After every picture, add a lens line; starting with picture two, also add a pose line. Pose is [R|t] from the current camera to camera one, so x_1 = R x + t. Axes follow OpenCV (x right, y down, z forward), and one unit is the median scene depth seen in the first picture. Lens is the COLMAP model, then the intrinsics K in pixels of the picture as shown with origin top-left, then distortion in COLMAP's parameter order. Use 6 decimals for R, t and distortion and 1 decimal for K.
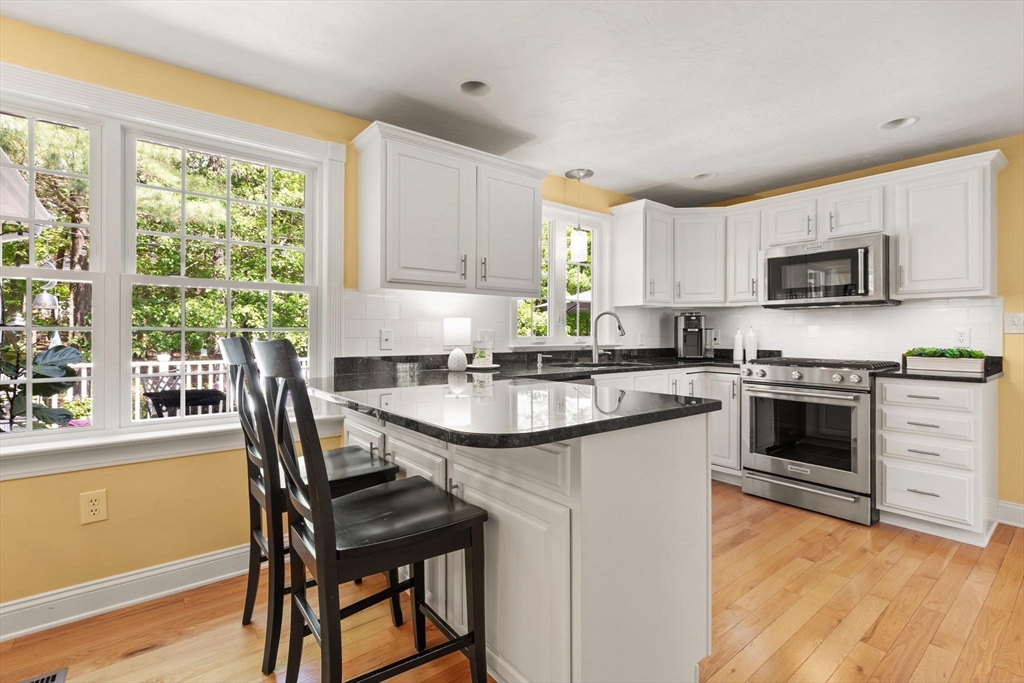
lens RADIAL K [[481.7, 0, 514.6], [0, 481.7, 332.8], [0, 0, 1]] dist [0.013919, -0.000329]
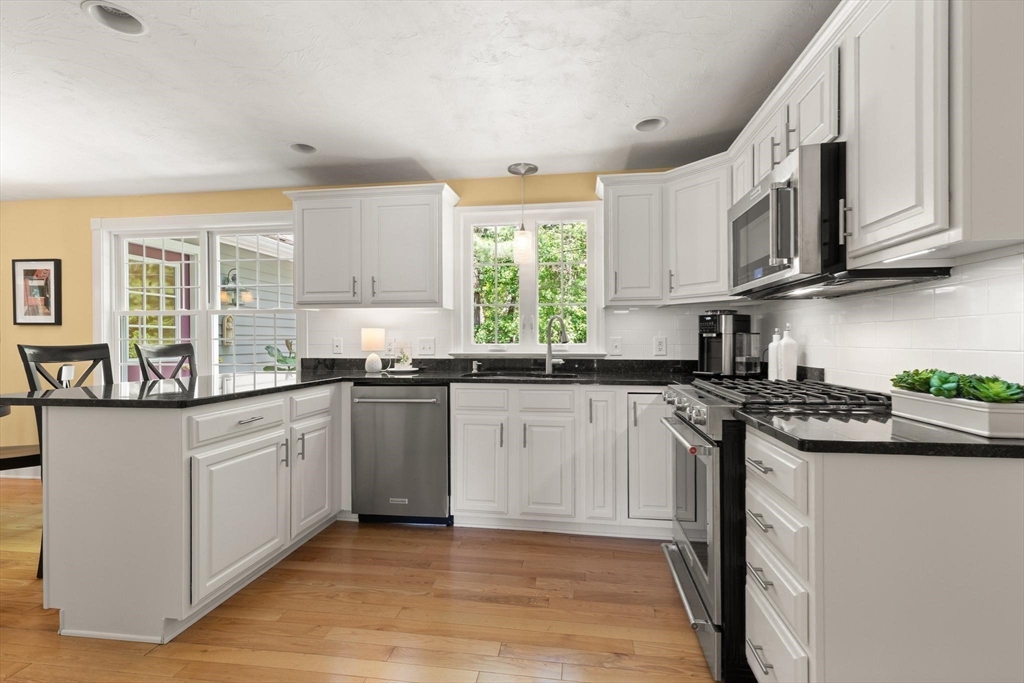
lens RADIAL K [[481.7, 0, 509.4], [0, 481.7, 340.6], [0, 0, 1]] dist [0.013919, -0.000329]
pose [[0.666143, -0.003545, -0.745816, 0.916258], [0.003468, 0.999993, -0.001655, 0.003086], [0.745816, -0.001484, 0.666150, 0.412034]]
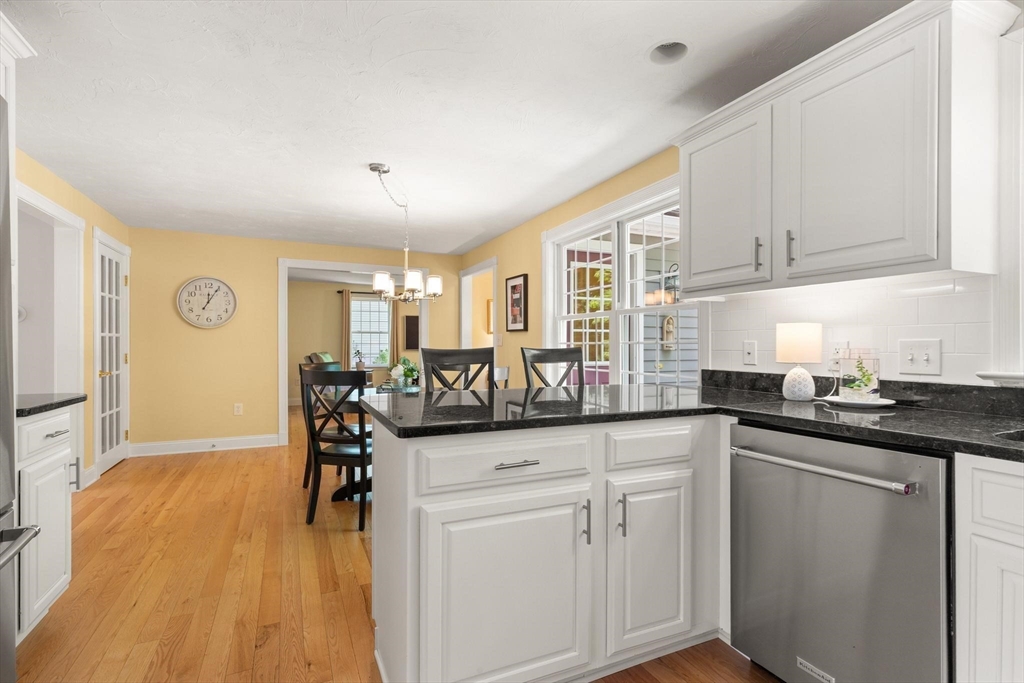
lens RADIAL K [[481.7, 0, 511.8], [0, 481.7, 348.4], [0, 0, 1]] dist [0.013919, -0.000329]
pose [[-0.243274, 0.004111, -0.969949, 0.596915], [-0.001362, 0.999989, 0.004580, 0.002246], [0.969957, 0.002435, -0.243266, 0.701949]]
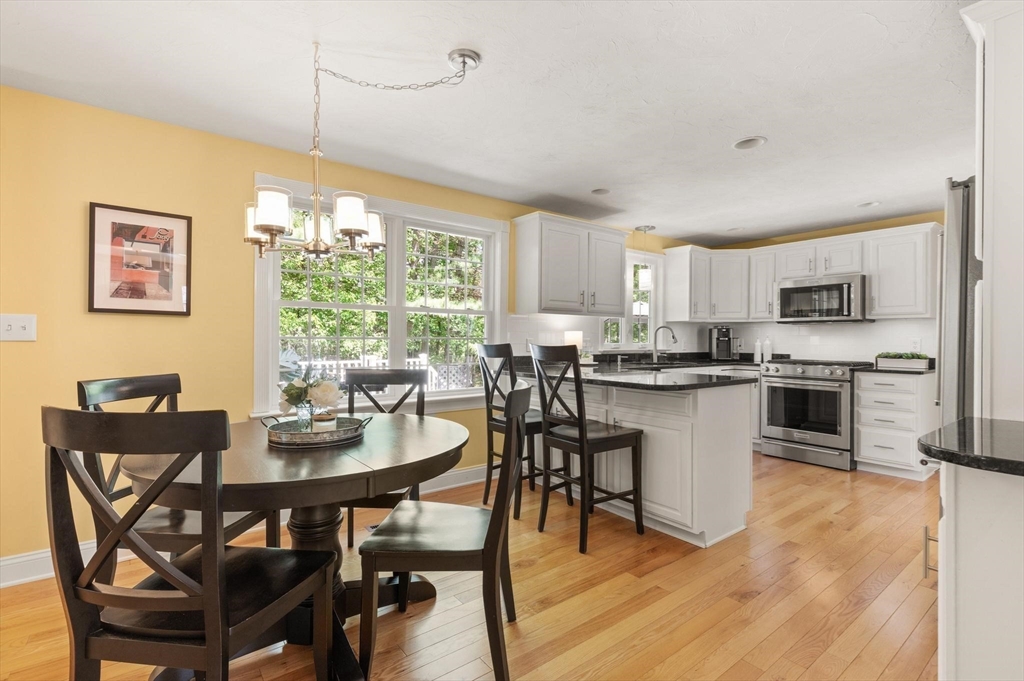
lens RADIAL K [[481.7, 0, 509.1], [0, 481.7, 339.8], [0, 0, 1]] dist [0.013919, -0.000329]
pose [[0.999759, 0.003454, -0.021688, -0.264870], [-0.003413, 0.999992, 0.001928, -0.004825], [0.021694, -0.001853, 0.999763, -0.478939]]
